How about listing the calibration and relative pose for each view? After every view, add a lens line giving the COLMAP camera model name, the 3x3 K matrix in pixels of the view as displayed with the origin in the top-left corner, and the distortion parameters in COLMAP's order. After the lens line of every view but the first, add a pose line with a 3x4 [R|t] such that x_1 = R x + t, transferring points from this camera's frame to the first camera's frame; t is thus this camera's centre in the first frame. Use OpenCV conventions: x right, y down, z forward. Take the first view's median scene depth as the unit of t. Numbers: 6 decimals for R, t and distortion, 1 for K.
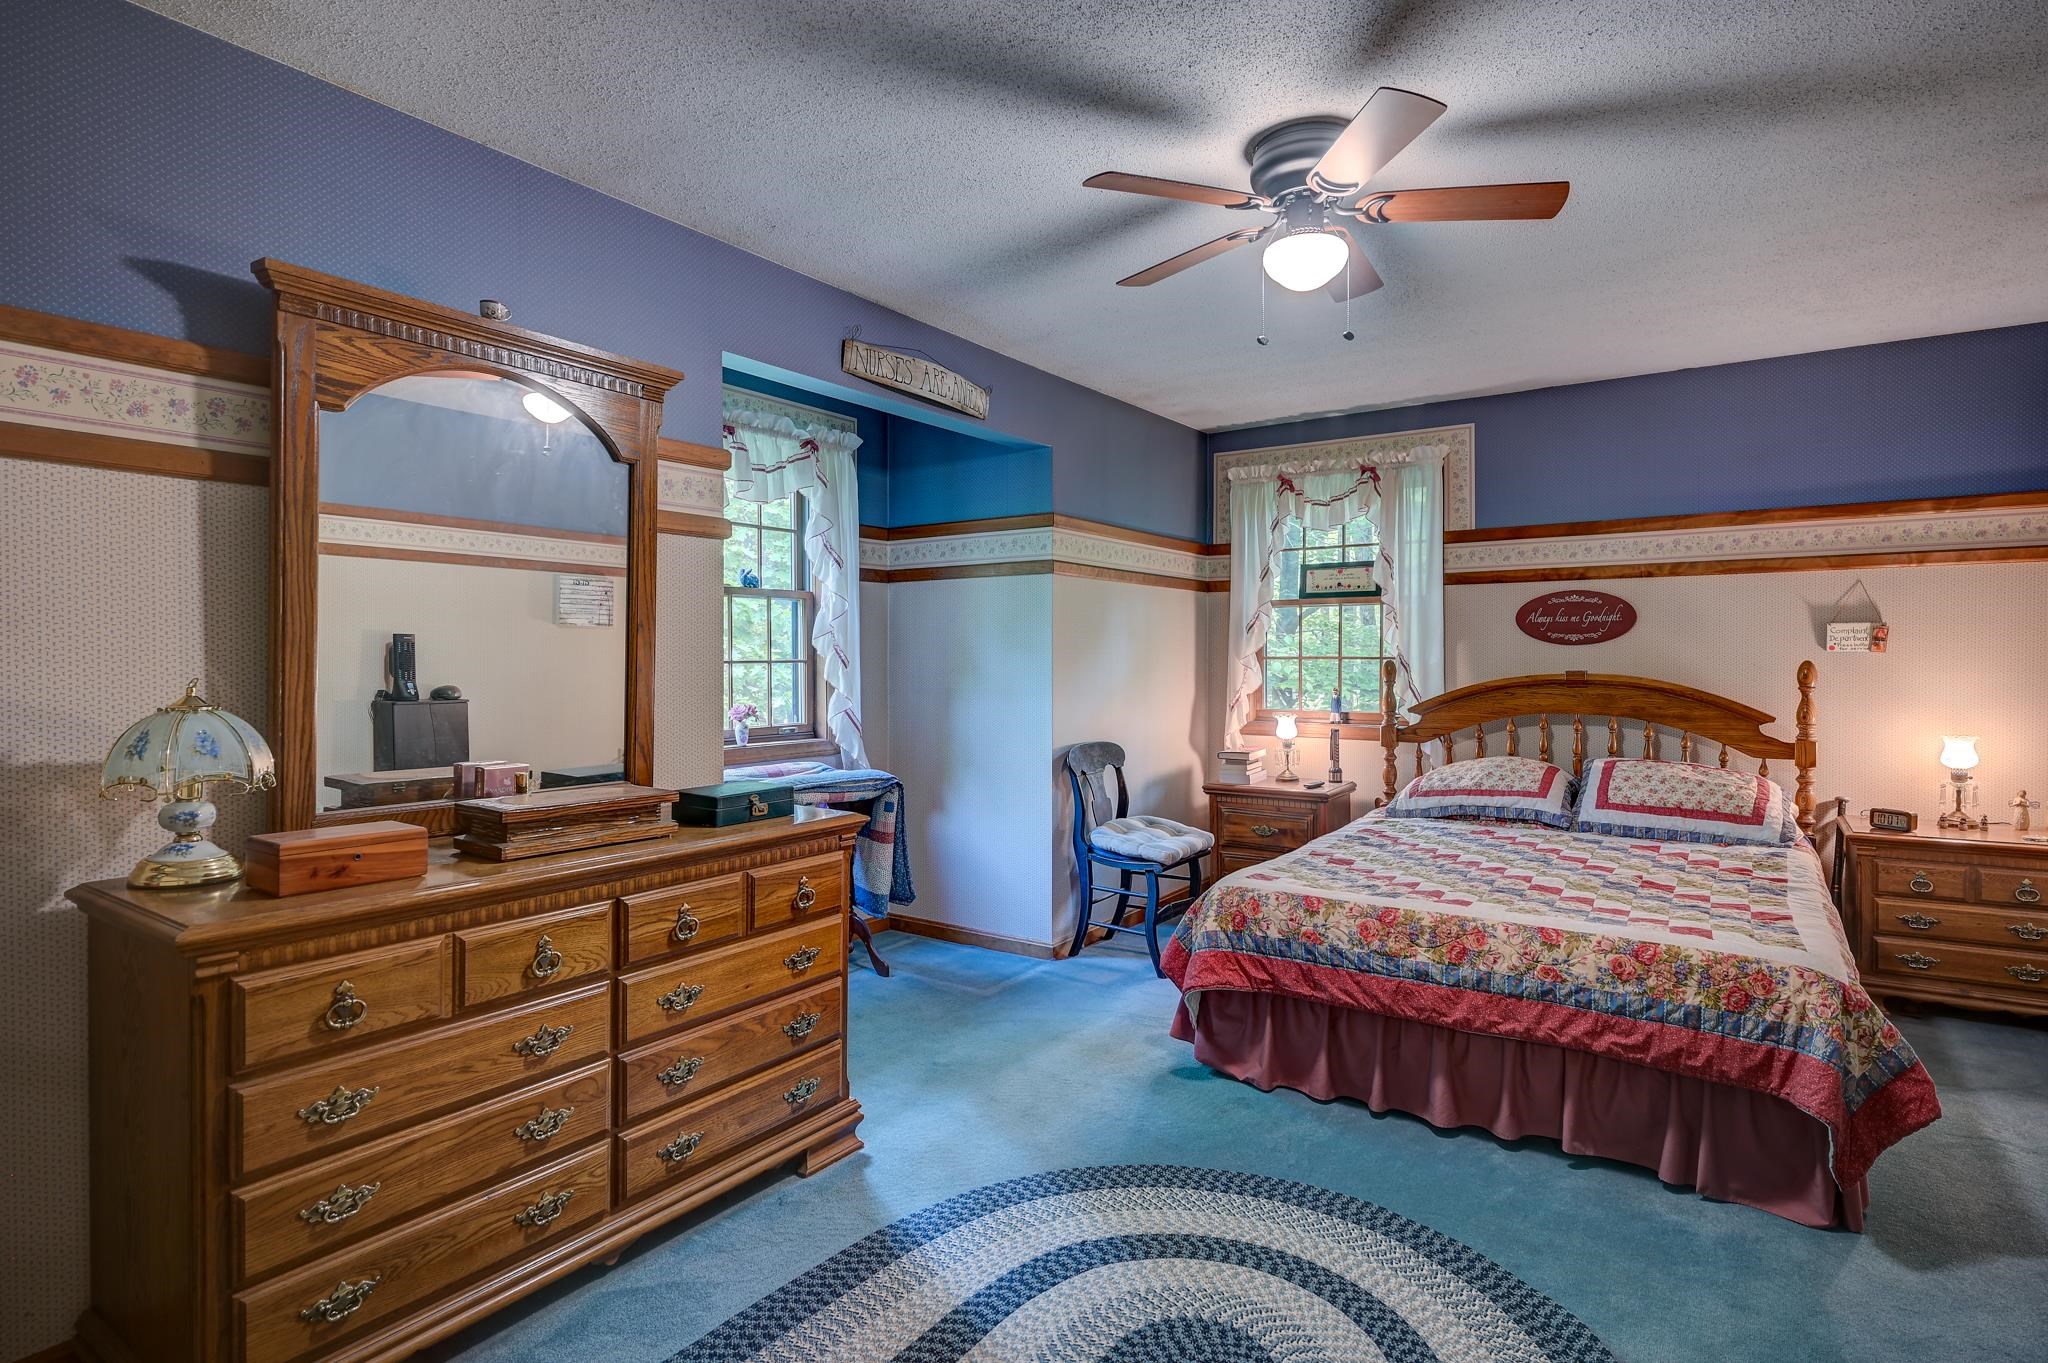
lens RADIAL K [[1055.9, 0, 1022.6], [0, 1055.9, 675.9], [0, 0, 1]] dist [-0.001525, 0.000060]
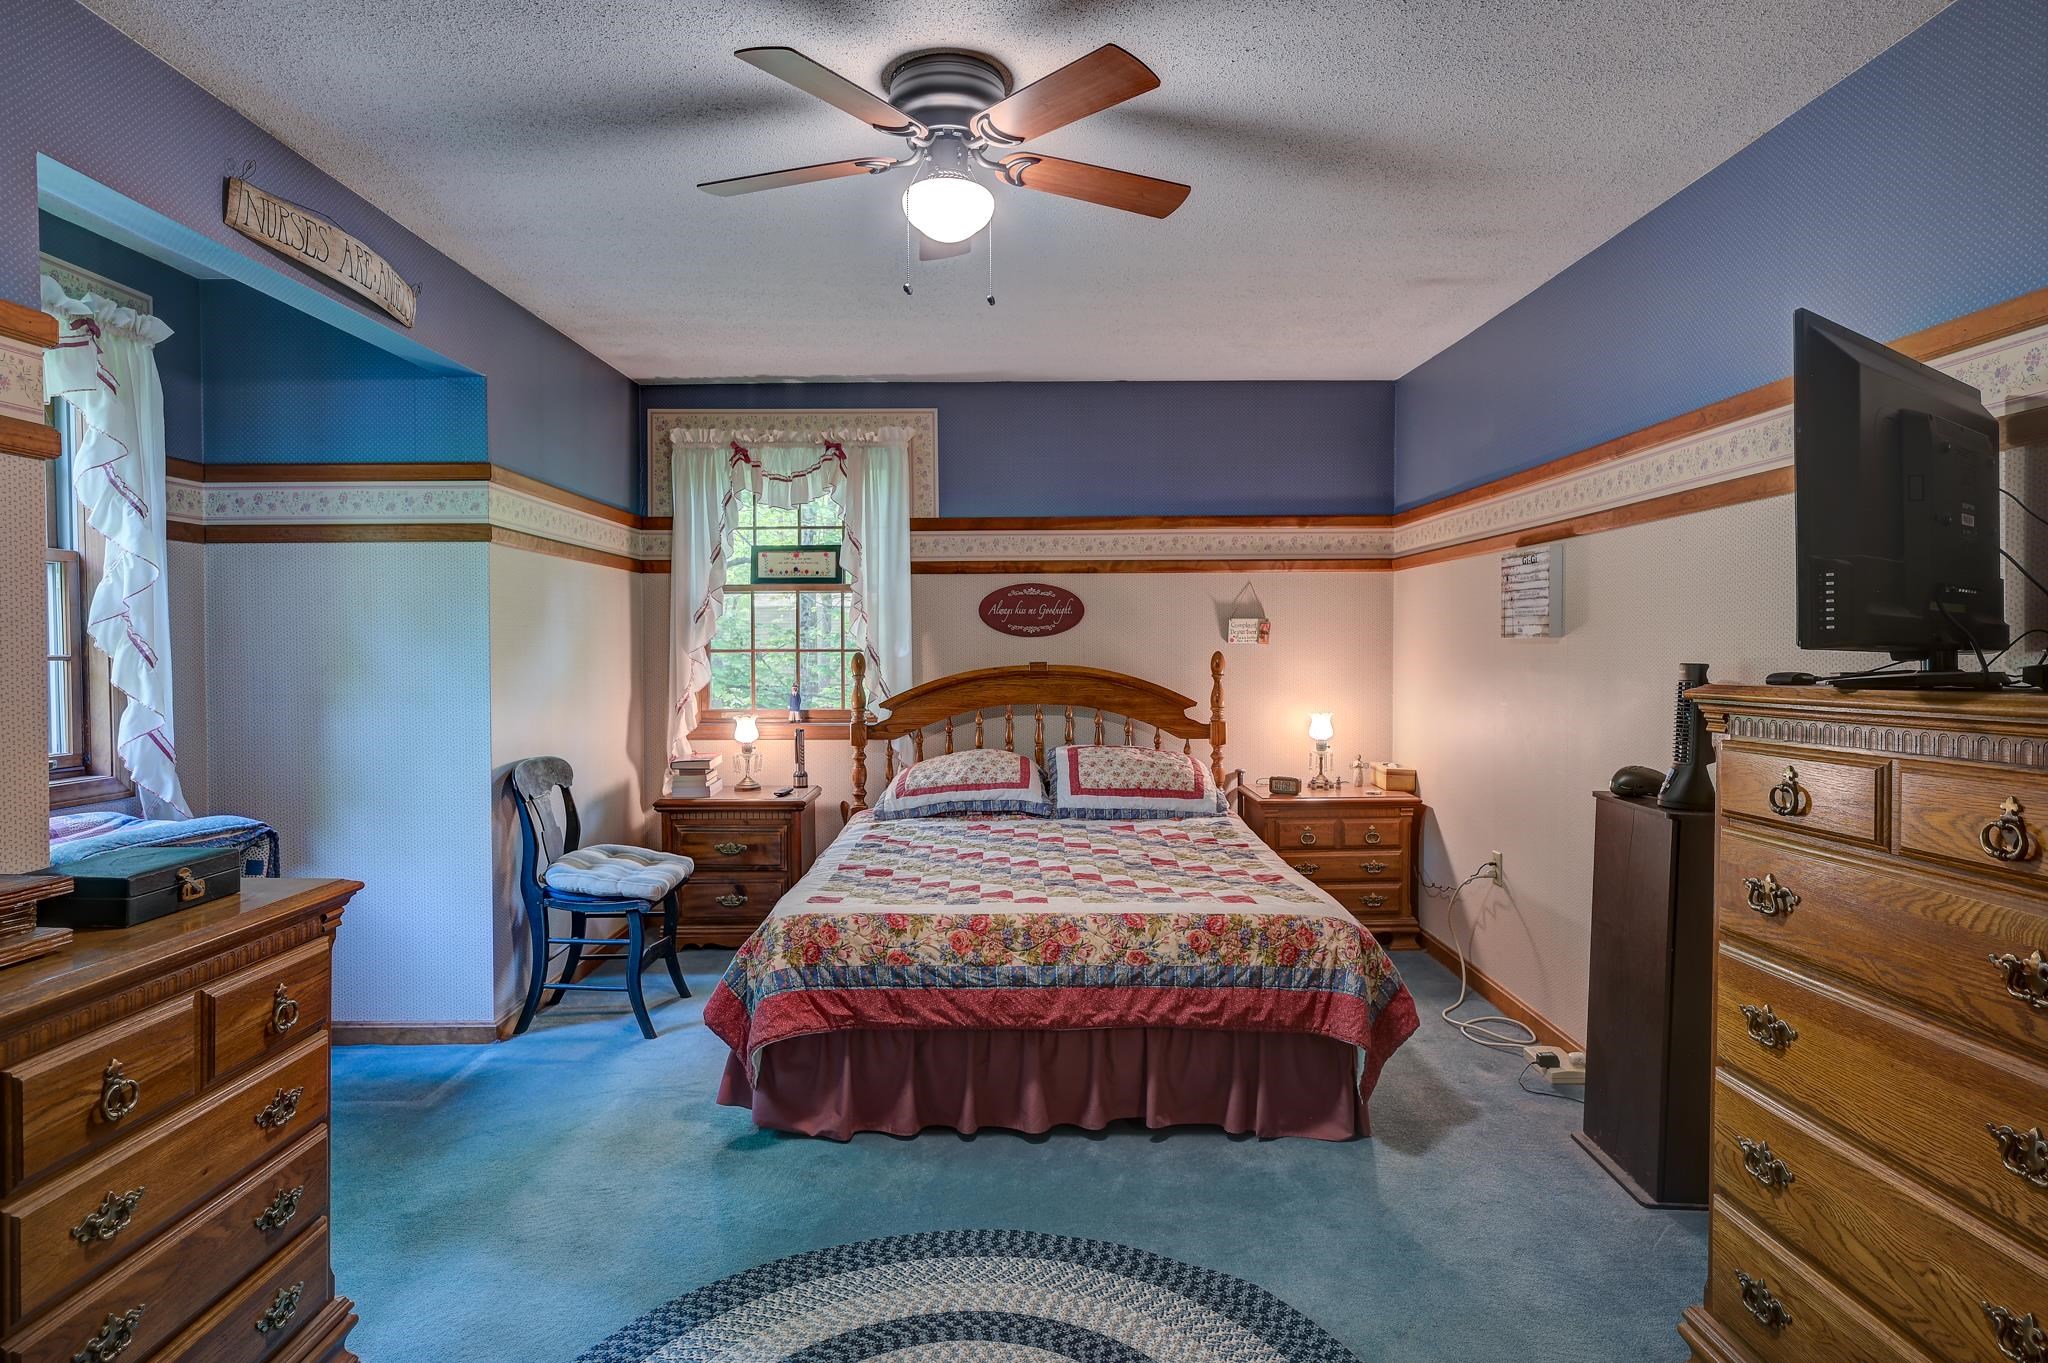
lens RADIAL K [[1167.6, 0, 1021.8], [0, 1167.6, 673.6], [0, 0, 1]] dist [-0.002232, 0.003187]
pose [[0.821726, -0.014723, 0.569693, -0.157660], [0.013427, 0.999889, 0.006473, -0.001269], [-0.569725, 0.002331, 0.821832, 0.090505]]
